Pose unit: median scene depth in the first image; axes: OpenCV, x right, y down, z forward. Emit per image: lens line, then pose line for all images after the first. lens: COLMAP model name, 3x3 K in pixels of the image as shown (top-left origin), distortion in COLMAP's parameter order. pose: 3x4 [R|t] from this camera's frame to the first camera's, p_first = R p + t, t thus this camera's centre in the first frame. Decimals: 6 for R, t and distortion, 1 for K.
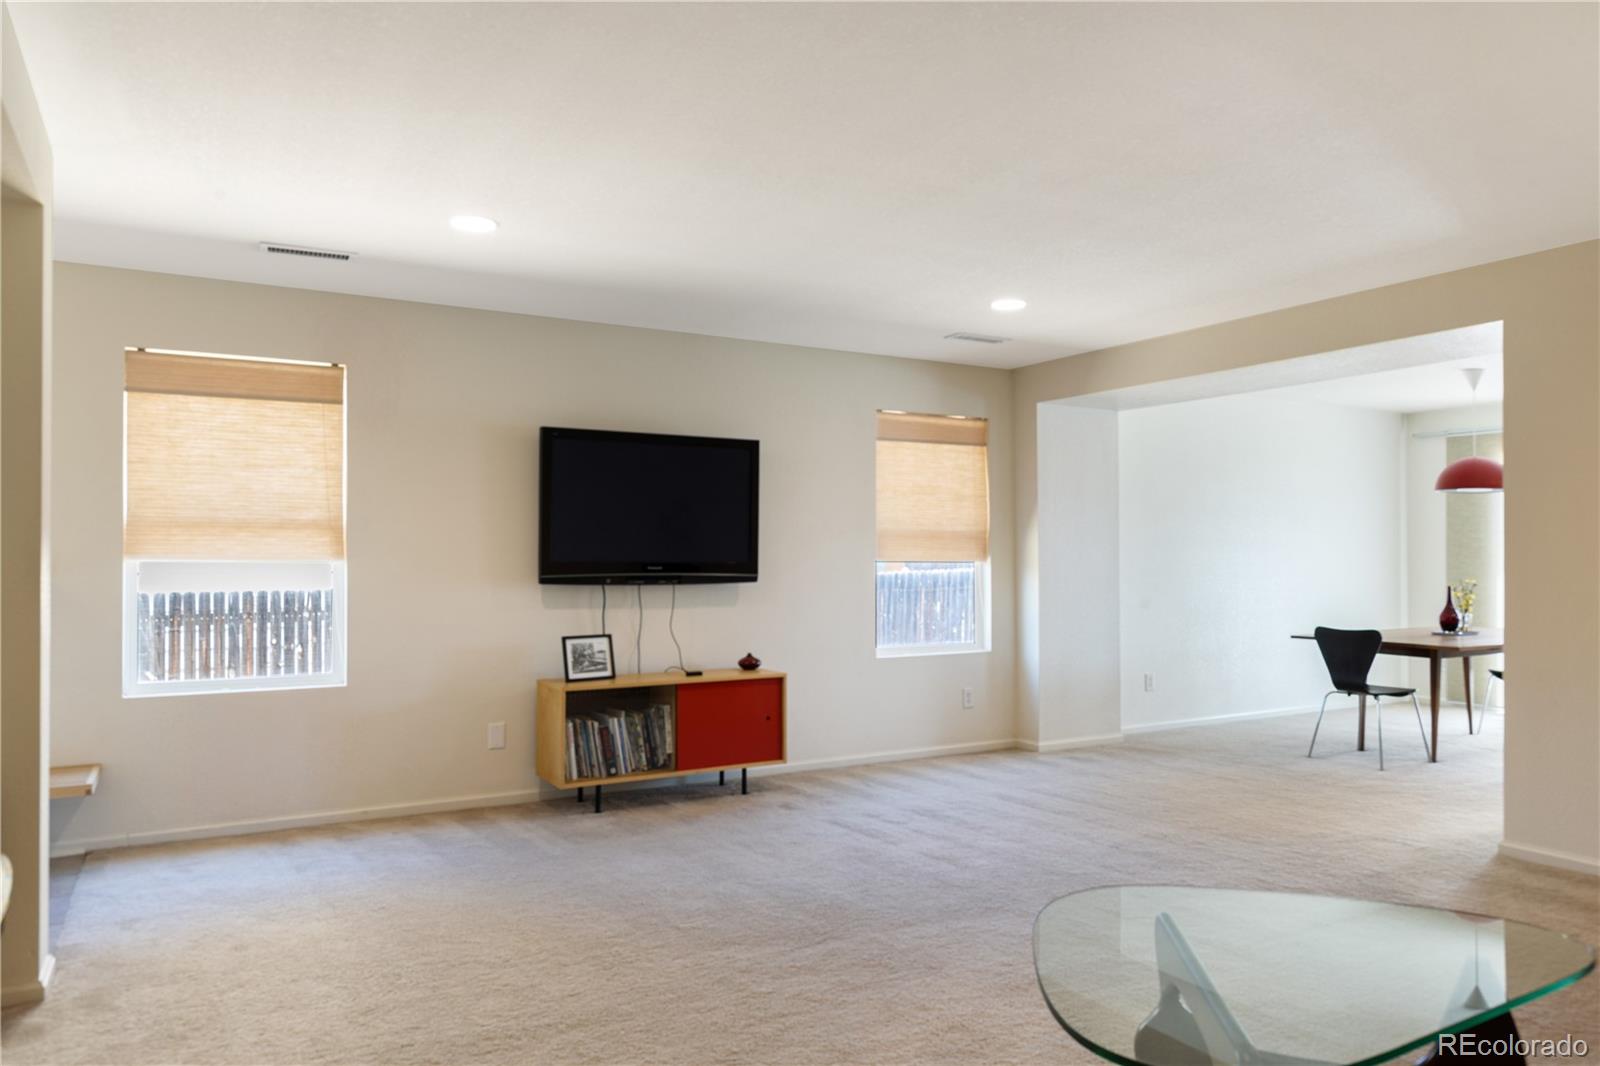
lens RADIAL K [[1082.6, 0, 806.5], [0, 1082.6, 542.4], [0, 0, 1]] dist [-0.024207, 0.016606]
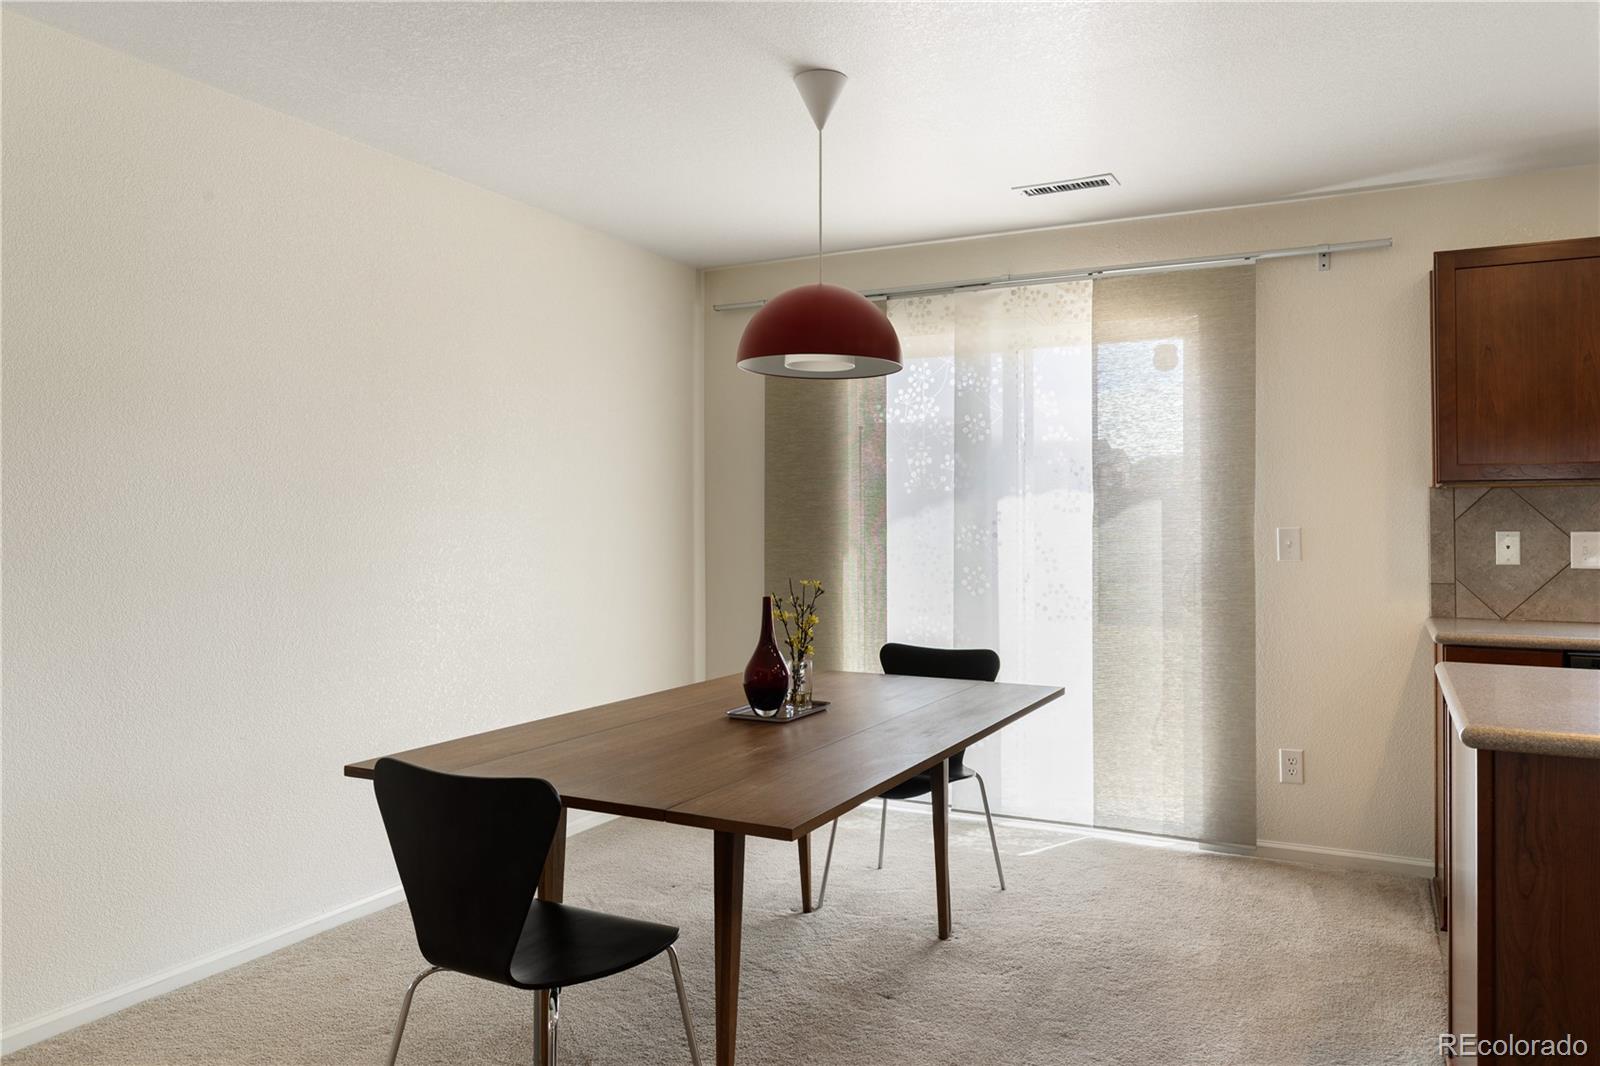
lens RADIAL K [[1082.6, 0, 804.9], [0, 1082.6, 505.8], [0, 0, 1]] dist [-0.024207, 0.016606]
pose [[0.839001, 0.013741, 0.543956, 0.385950], [-0.010594, 0.999904, -0.008919, 0.009877], [-0.544026, 0.001720, 0.839066, 0.647847]]
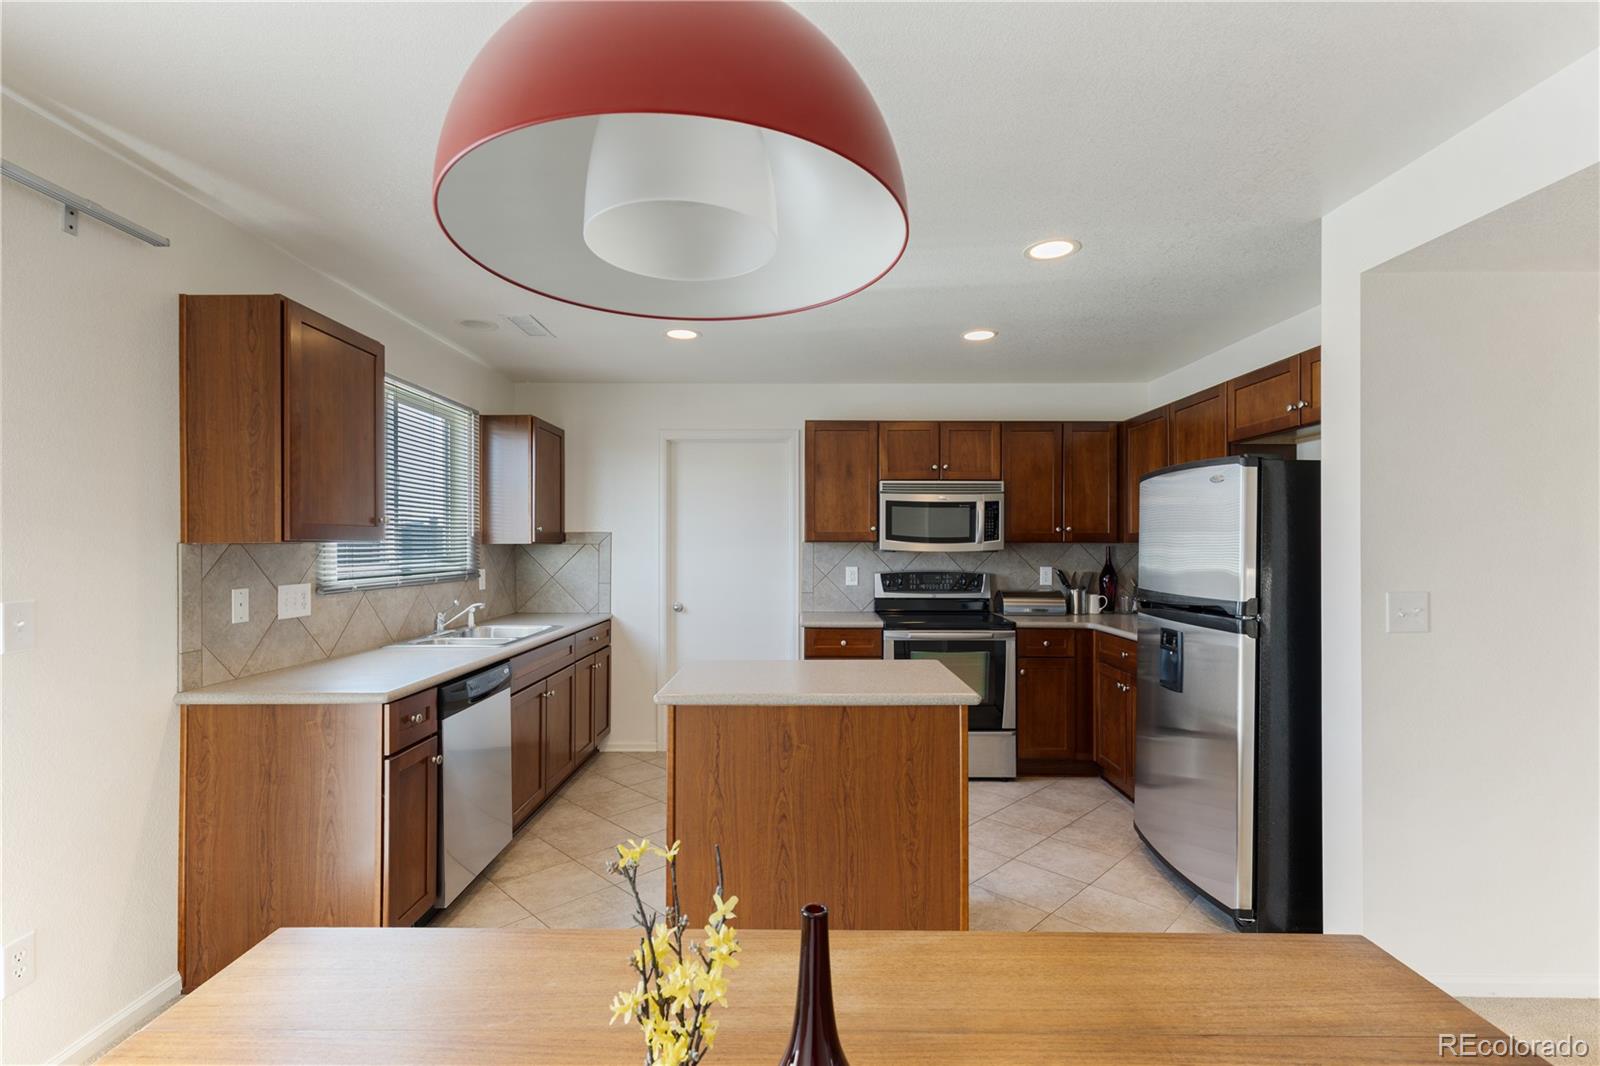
lens RADIAL K [[724.1, 0, 789.2], [0, 724.1, 541.3], [0, 0, 1]] dist [0.012729, -0.001934]
pose [[-0.871825, 0.002545, 0.489810, 0.551097], [-0.006680, 0.999832, -0.017085, -0.004427], [-0.489771, -0.018167, -0.871662, 1.069482]]
